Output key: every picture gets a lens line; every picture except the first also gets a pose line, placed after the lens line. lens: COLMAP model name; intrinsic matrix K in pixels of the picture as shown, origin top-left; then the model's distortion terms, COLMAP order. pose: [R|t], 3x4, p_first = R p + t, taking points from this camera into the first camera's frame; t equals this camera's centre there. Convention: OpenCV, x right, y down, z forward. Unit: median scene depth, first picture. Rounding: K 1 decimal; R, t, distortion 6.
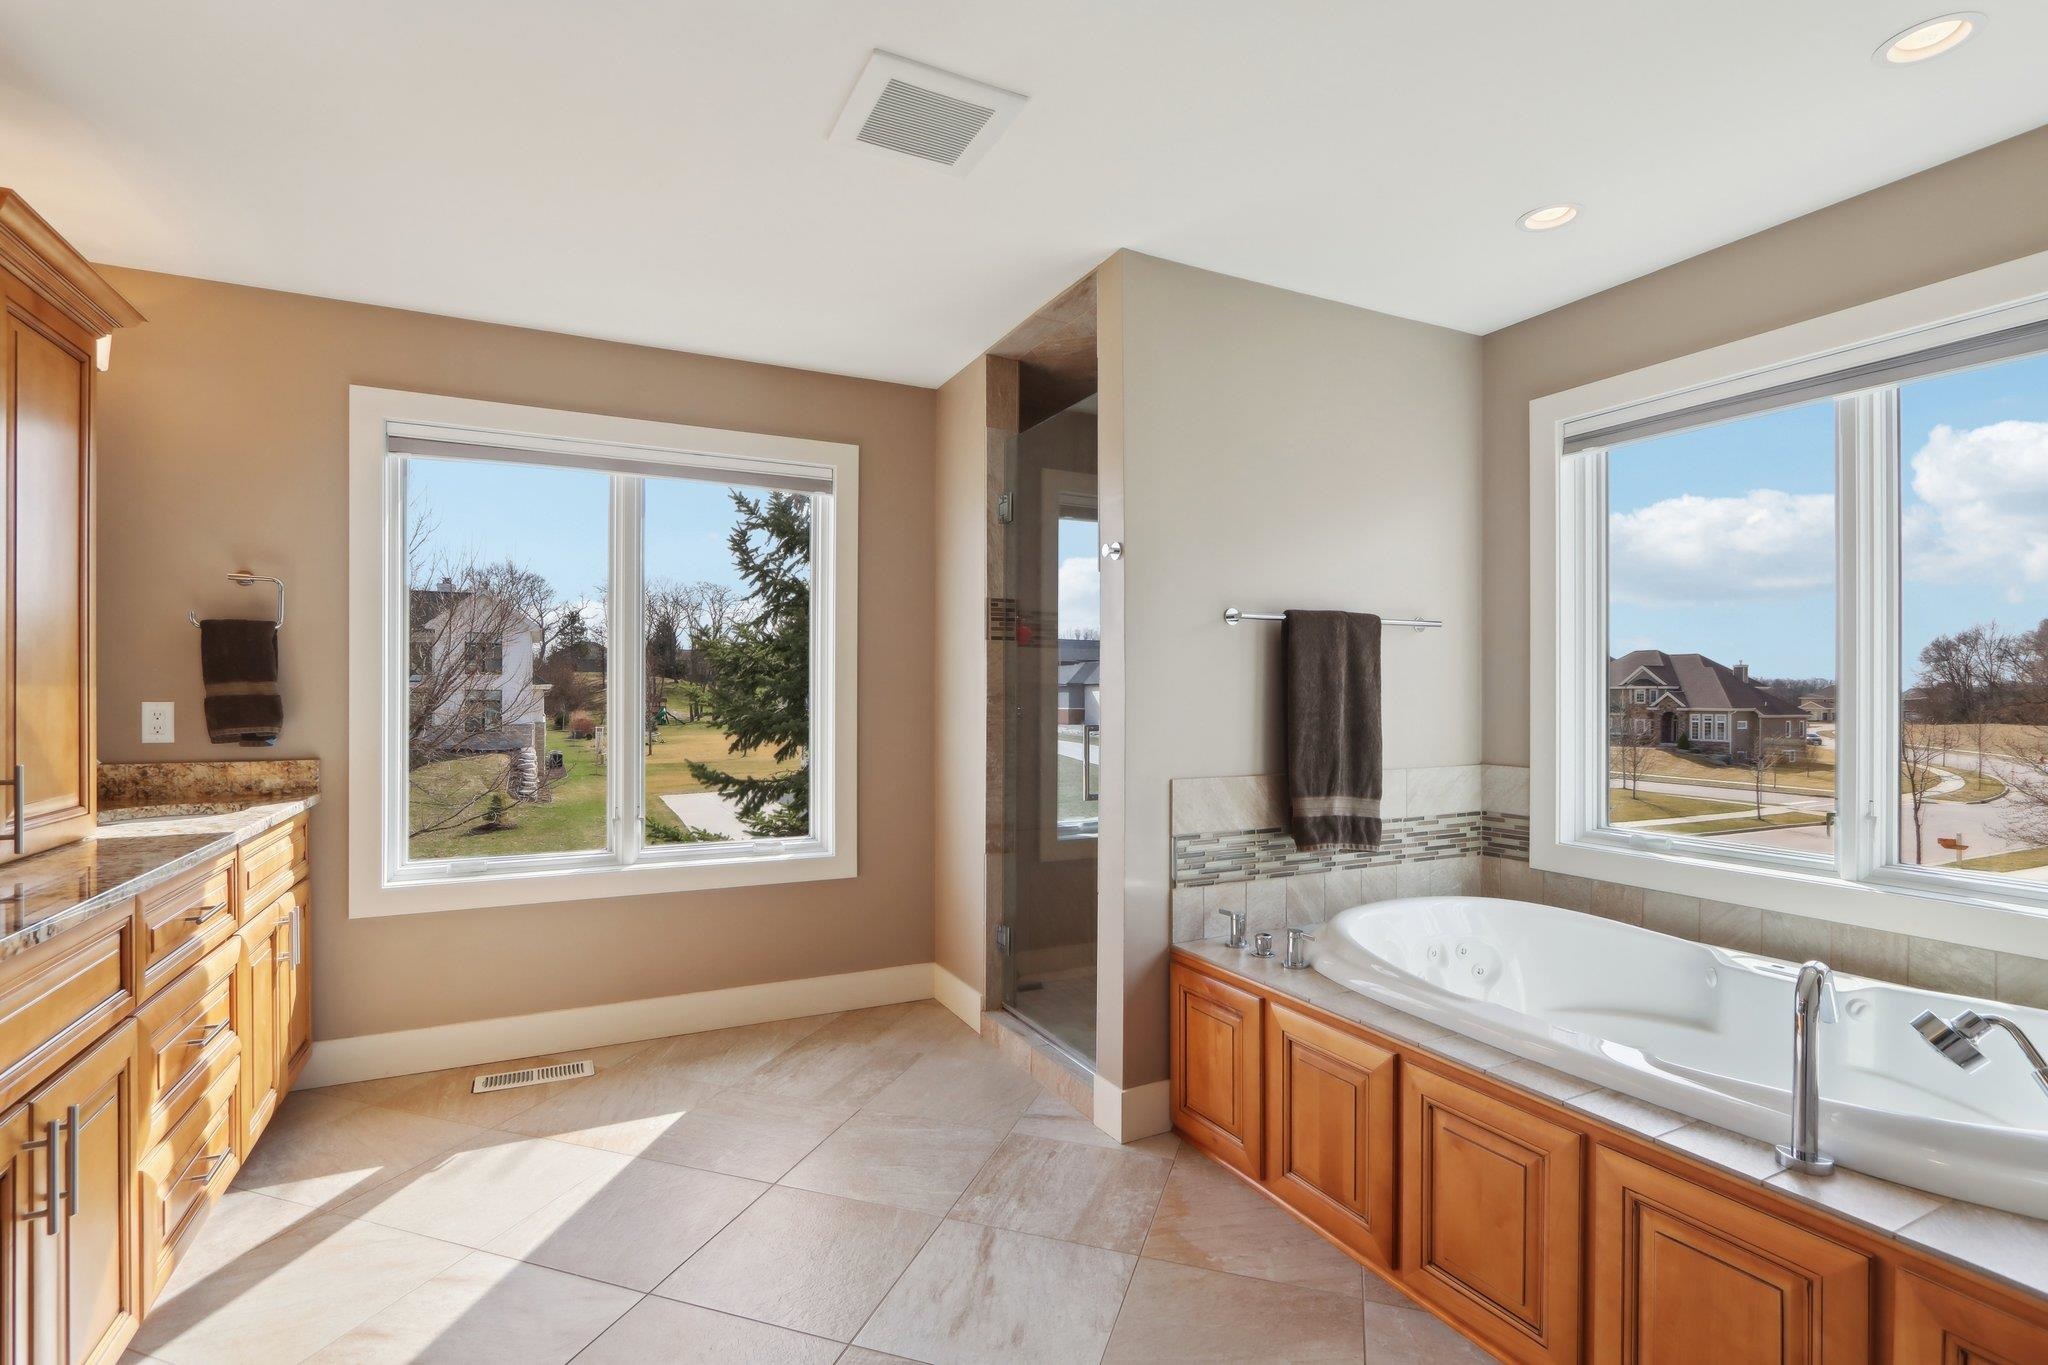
lens RADIAL K [[935.5, 0, 1018.9], [0, 935.5, 677.4], [0, 0, 1]] dist [-0.011718, 0.000618]
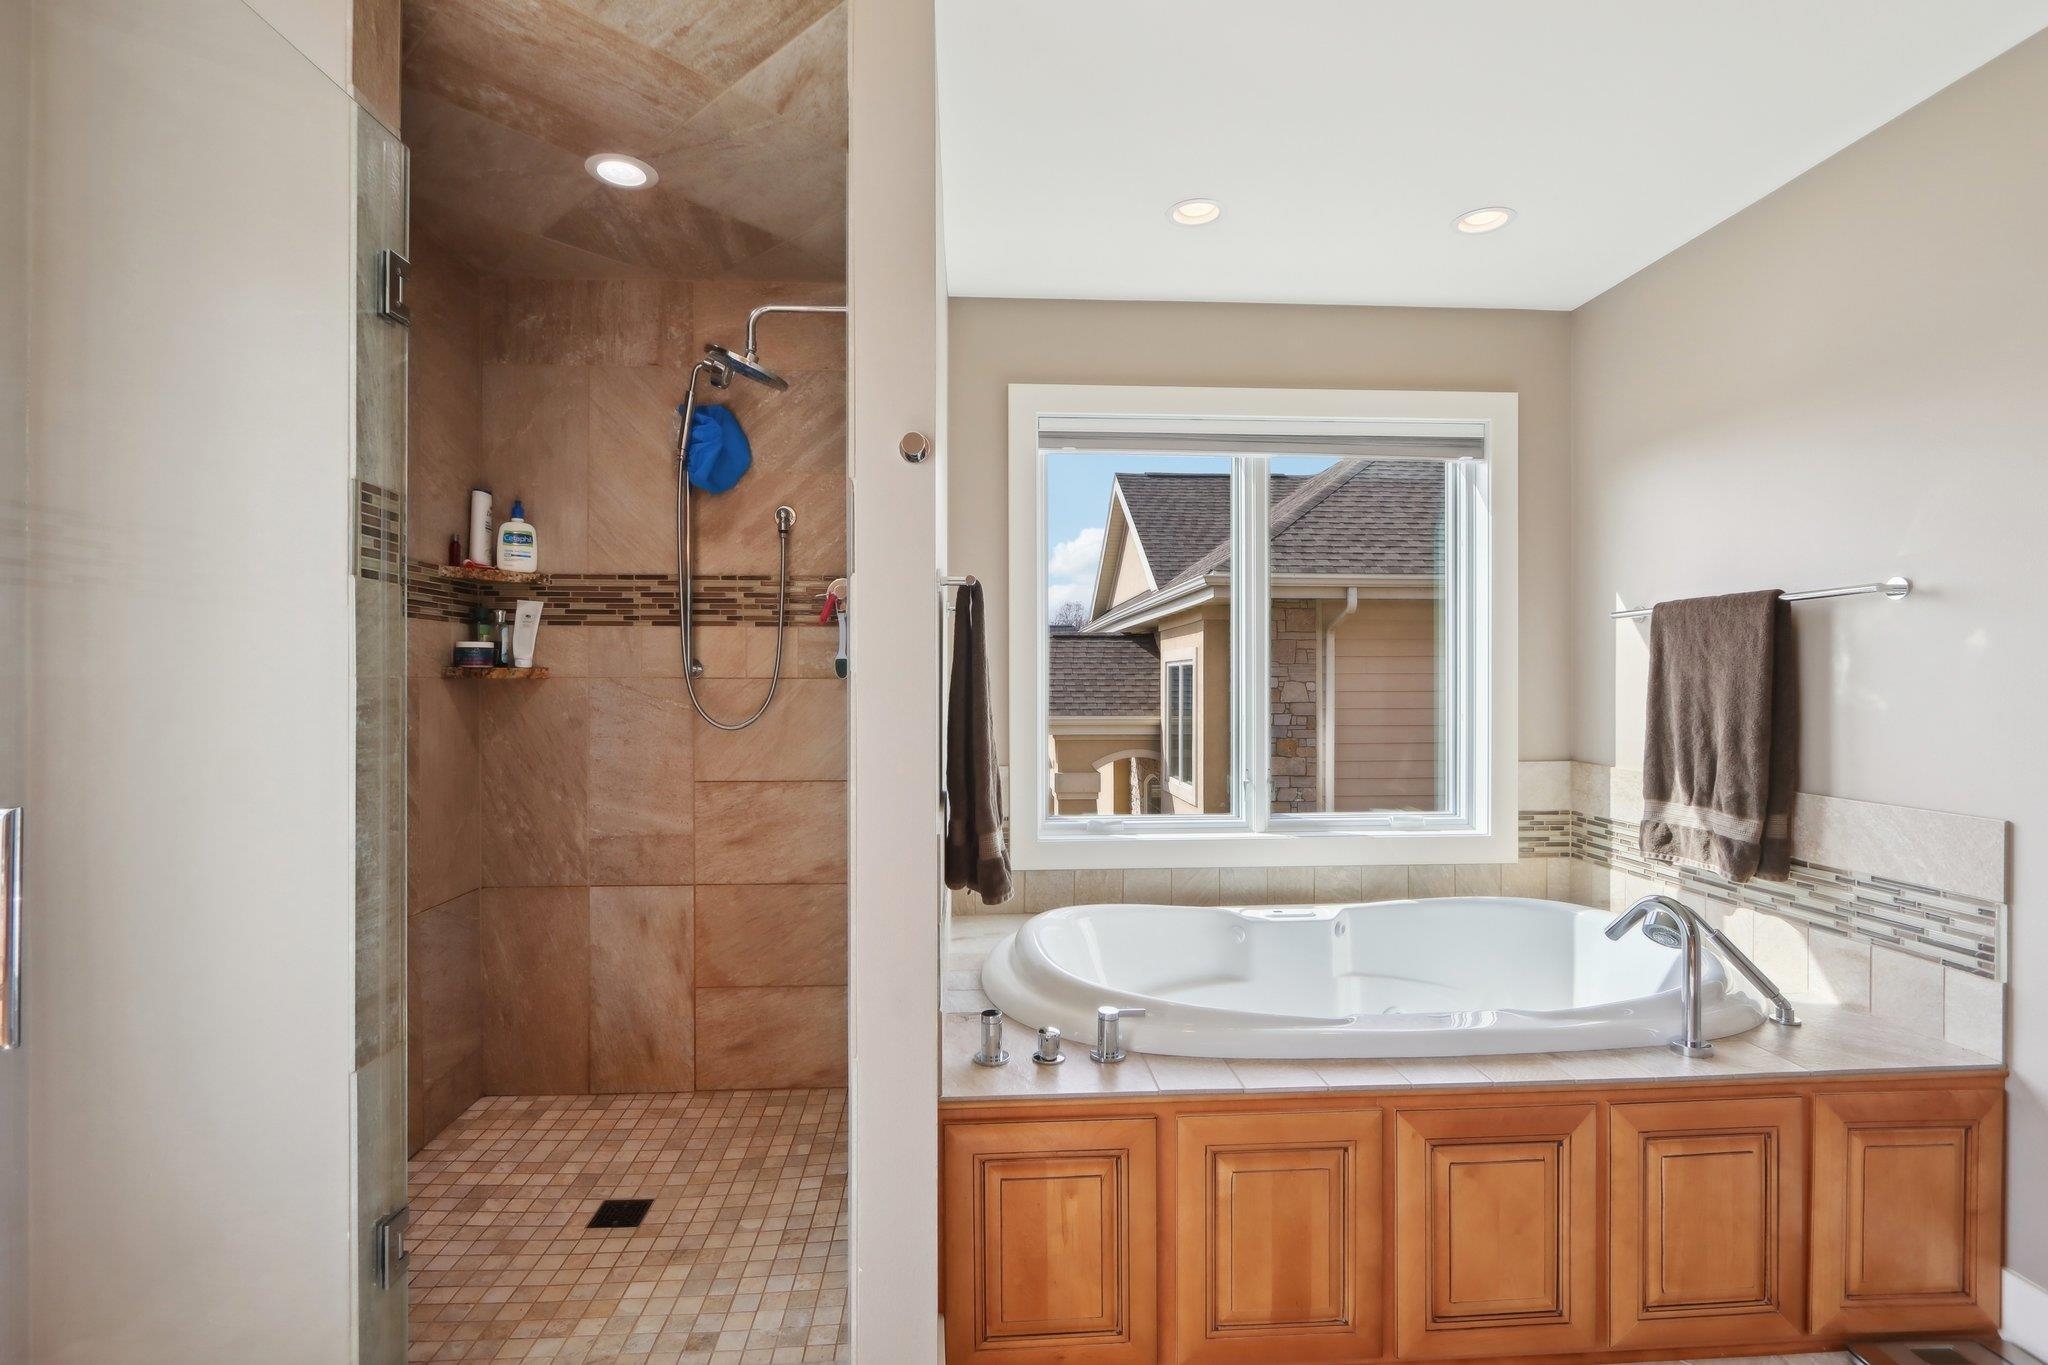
lens RADIAL K [[935.5, 0, 1020.4], [0, 935.5, 677.4], [0, 0, 1]] dist [-0.011718, 0.000618]
pose [[0.403634, 0.000341, 0.914920, -0.409258], [-0.010069, 0.999941, 0.004070, 0.002015], [-0.914865, -0.010855, 0.403614, 0.749279]]
